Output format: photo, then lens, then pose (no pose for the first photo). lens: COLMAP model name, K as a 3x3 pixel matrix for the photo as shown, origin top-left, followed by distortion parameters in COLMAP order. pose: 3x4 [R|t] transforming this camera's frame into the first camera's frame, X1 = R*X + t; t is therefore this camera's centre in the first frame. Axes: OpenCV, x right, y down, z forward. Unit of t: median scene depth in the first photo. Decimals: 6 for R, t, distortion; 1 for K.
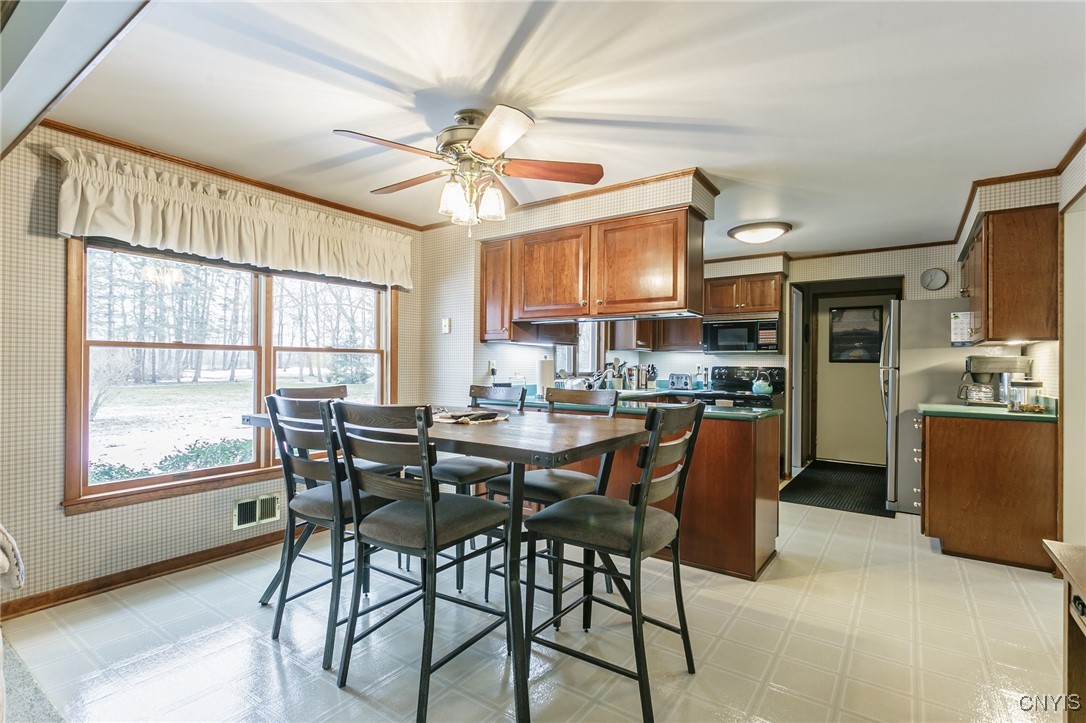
lens RADIAL K [[520.3, 0, 538.4], [0, 520.3, 362.7], [0, 0, 1]] dist [0.002539, 0.001056]
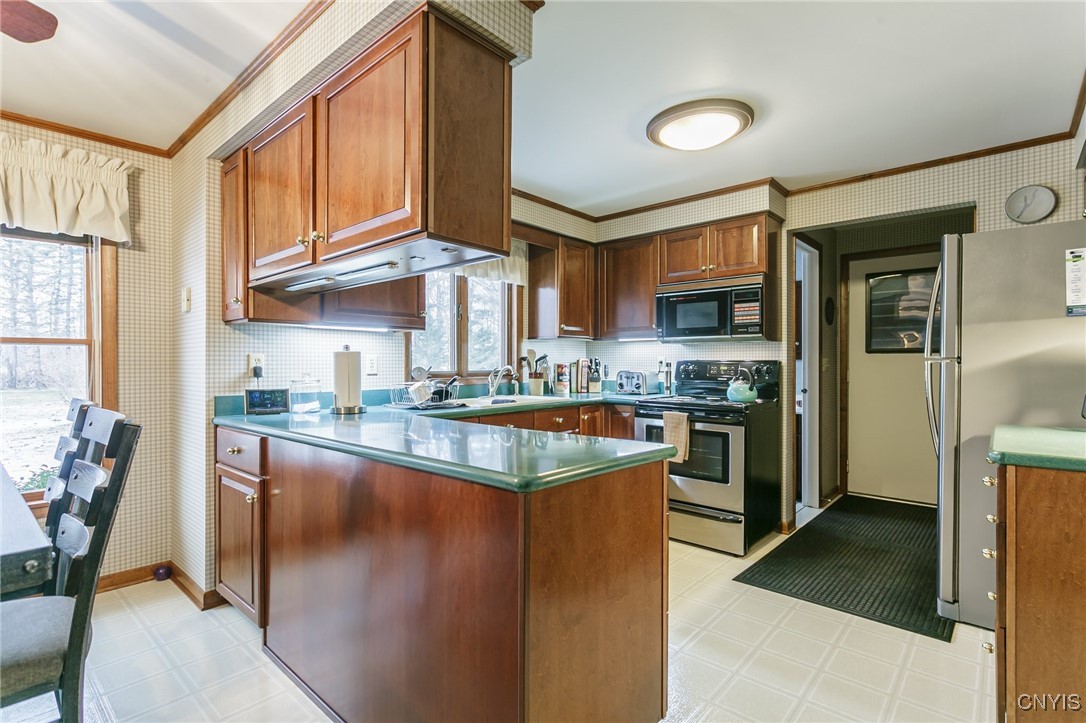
lens RADIAL K [[520.3, 0, 536.9], [0, 520.3, 362.8], [0, 0, 1]] dist [0.002539, 0.001056]
pose [[0.993009, -0.010153, -0.117602, 0.252601], [0.010404, 0.999945, 0.001520, 0.007684], [0.117580, -0.002733, 0.993060, 0.323816]]
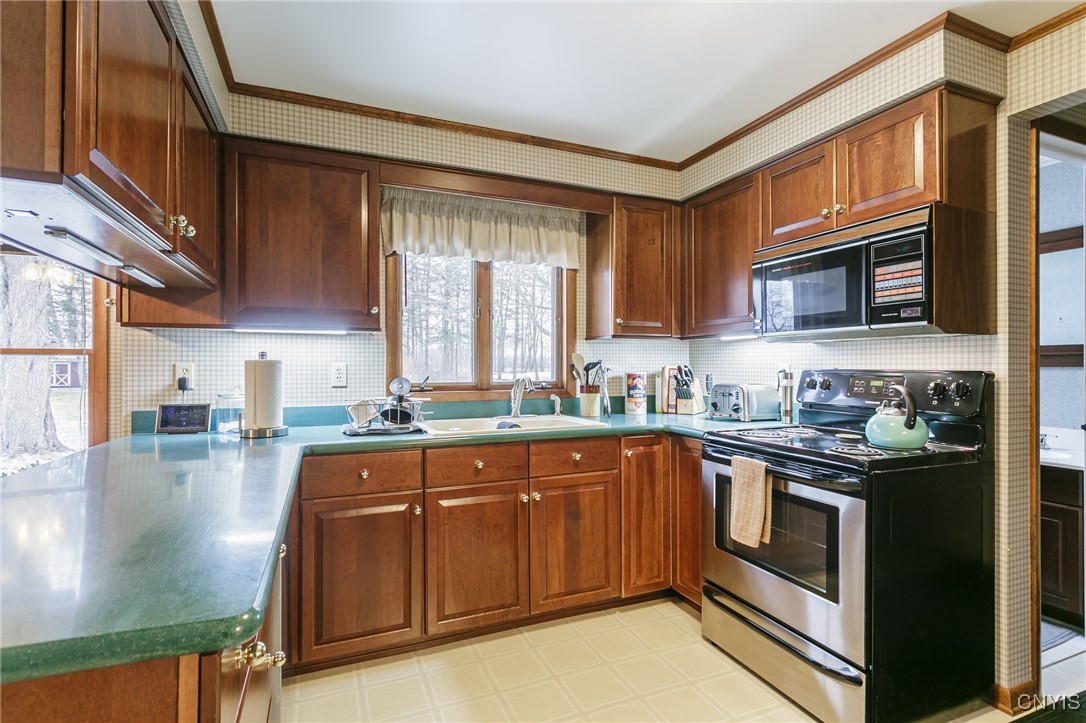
lens RADIAL K [[520.3, 0, 541.6], [0, 520.3, 363.7], [0, 0, 1]] dist [0.002539, 0.001056]
pose [[0.849435, -0.011595, -0.527566, 0.412550], [0.009977, 0.999933, -0.005913, 0.003097], [0.527599, -0.000241, 0.849493, 0.570838]]
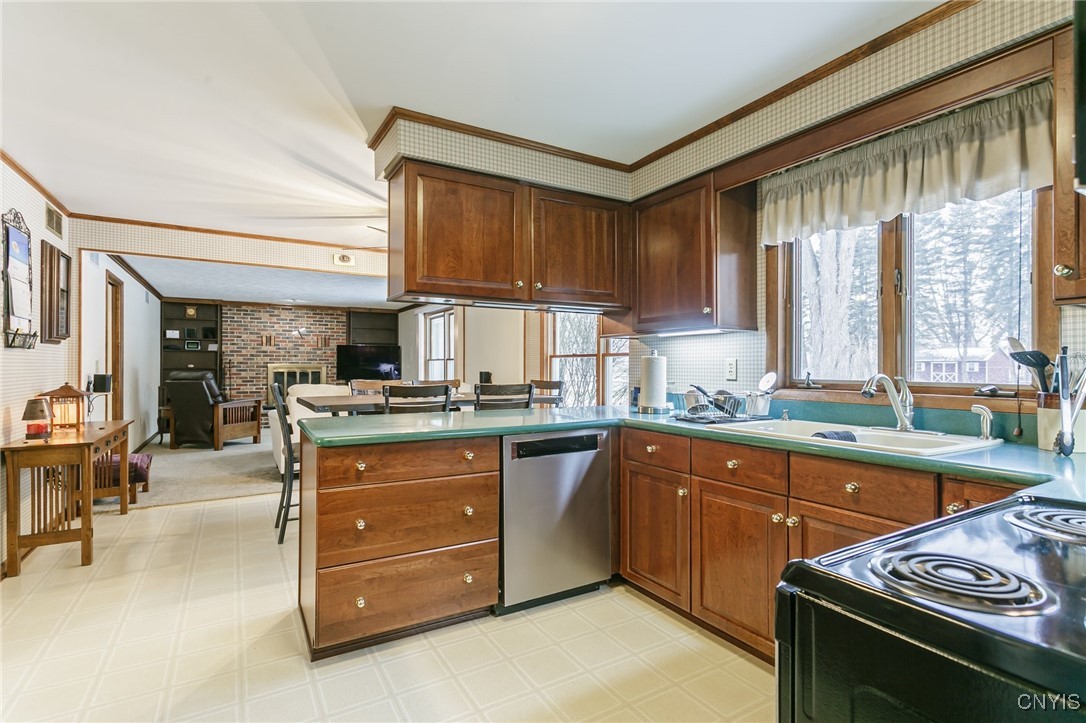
lens RADIAL K [[520.3, 0, 540.4], [0, 520.3, 363.8], [0, 0, 1]] dist [0.002539, 0.001056]
pose [[-0.405925, -0.012948, -0.913815, 0.563436], [-0.004221, 0.999916, -0.012293, 0.010578], [0.913897, -0.001133, -0.405946, 0.917135]]
